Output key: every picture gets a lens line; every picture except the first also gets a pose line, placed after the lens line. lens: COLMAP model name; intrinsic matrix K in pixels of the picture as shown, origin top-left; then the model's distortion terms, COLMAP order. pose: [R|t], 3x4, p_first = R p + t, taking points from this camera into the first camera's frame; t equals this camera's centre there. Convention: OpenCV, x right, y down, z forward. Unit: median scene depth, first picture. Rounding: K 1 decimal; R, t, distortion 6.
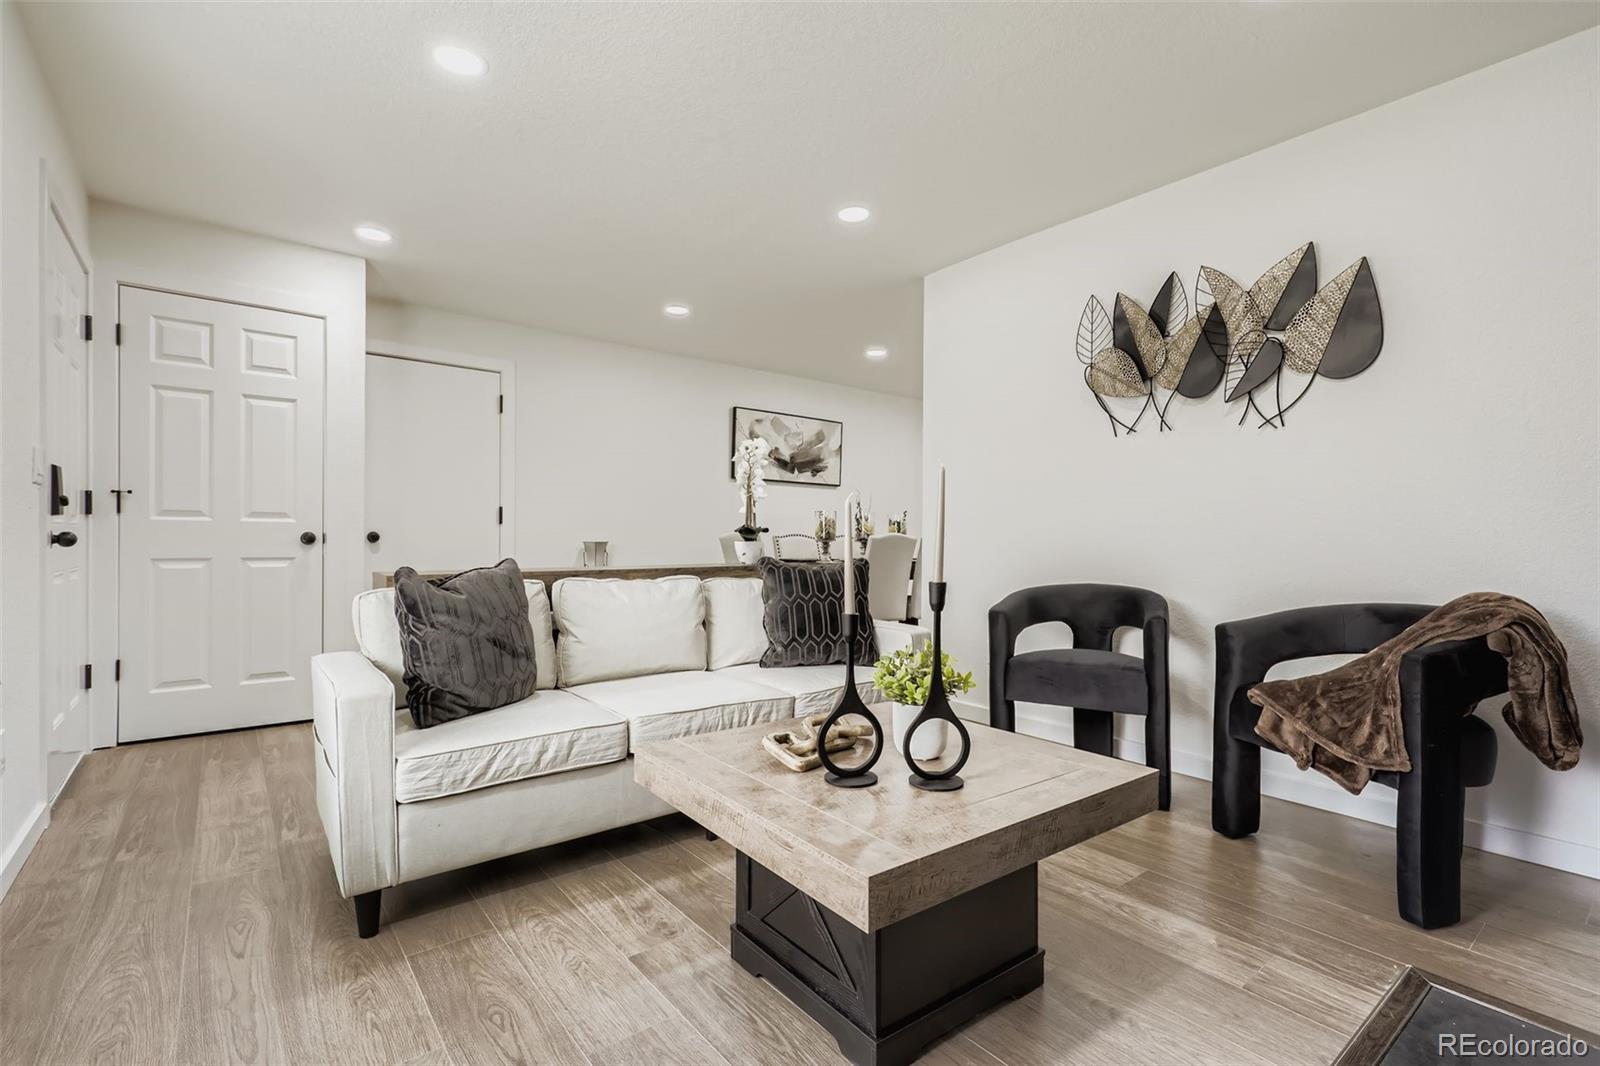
lens RADIAL K [[743.7, 0, 798.9], [0, 743.7, 525.1], [0, 0, 1]] dist [0.021183, 0.000005]
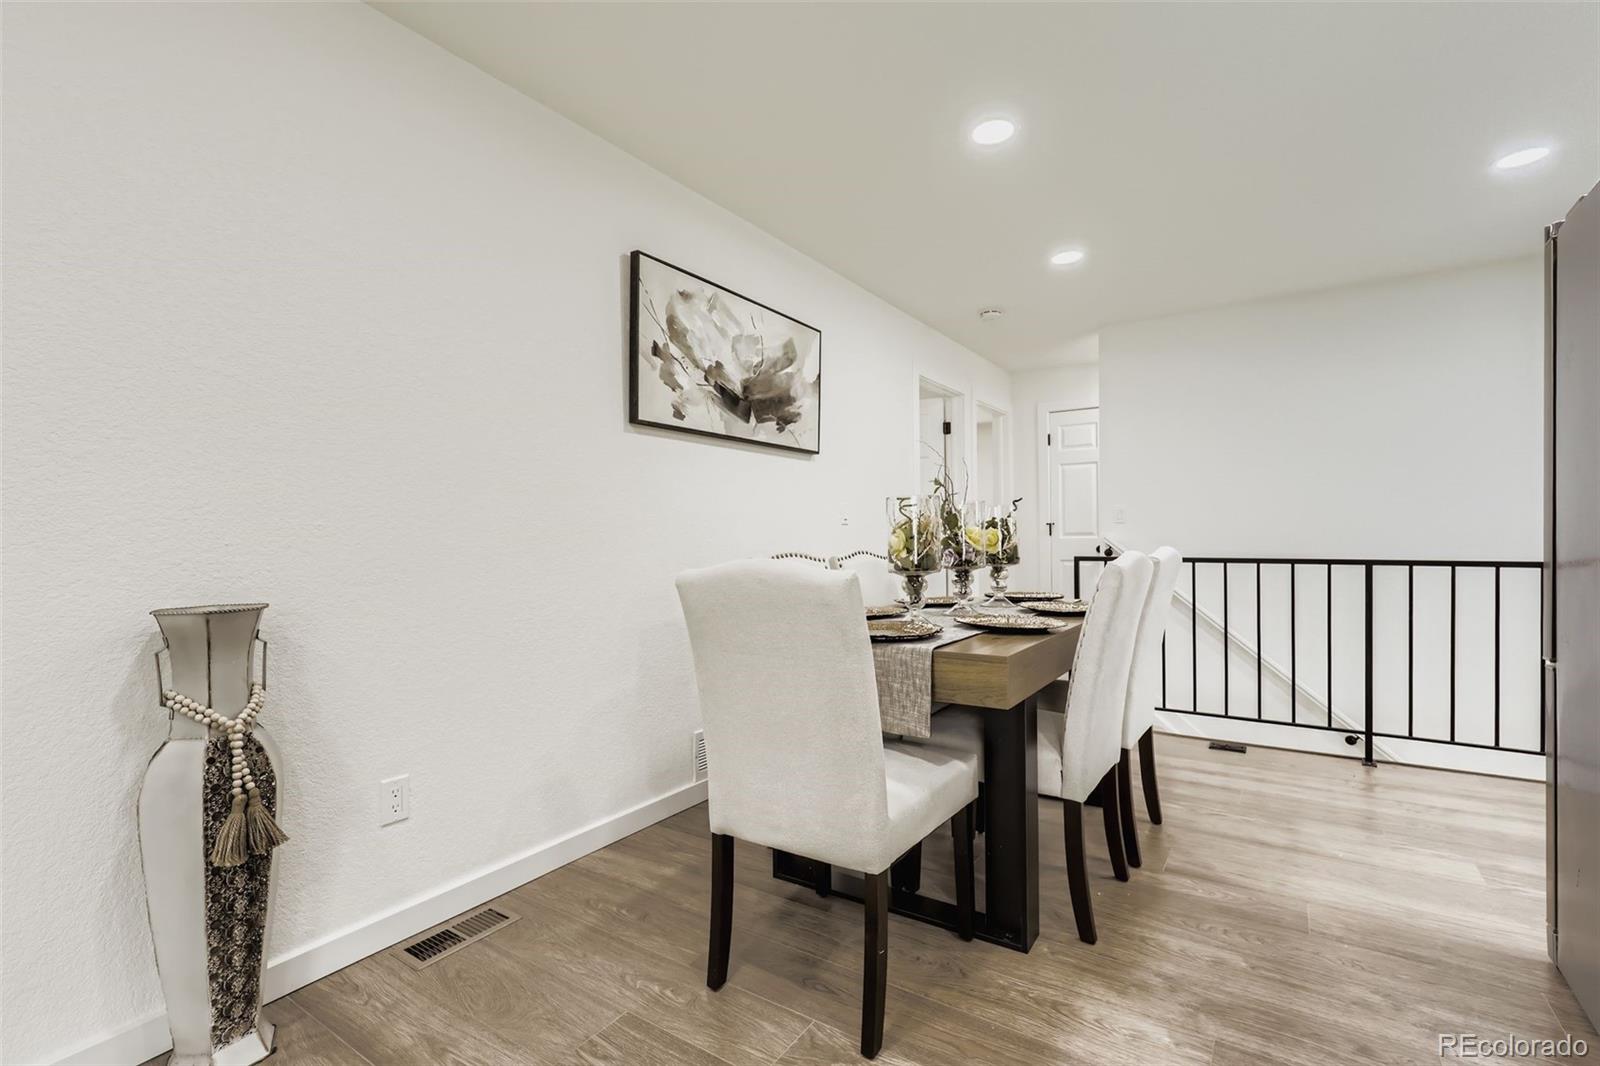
lens RADIAL K [[743.7, 0, 798.9], [0, 743.7, 525.1], [0, 0, 1]] dist [0.021183, 0.000005]
pose [[0.948592, -0.007928, 0.316403, -0.126429], [0.007911, 0.999968, 0.001339, -0.004363], [-0.316404, 0.001233, 0.948624, 0.540691]]
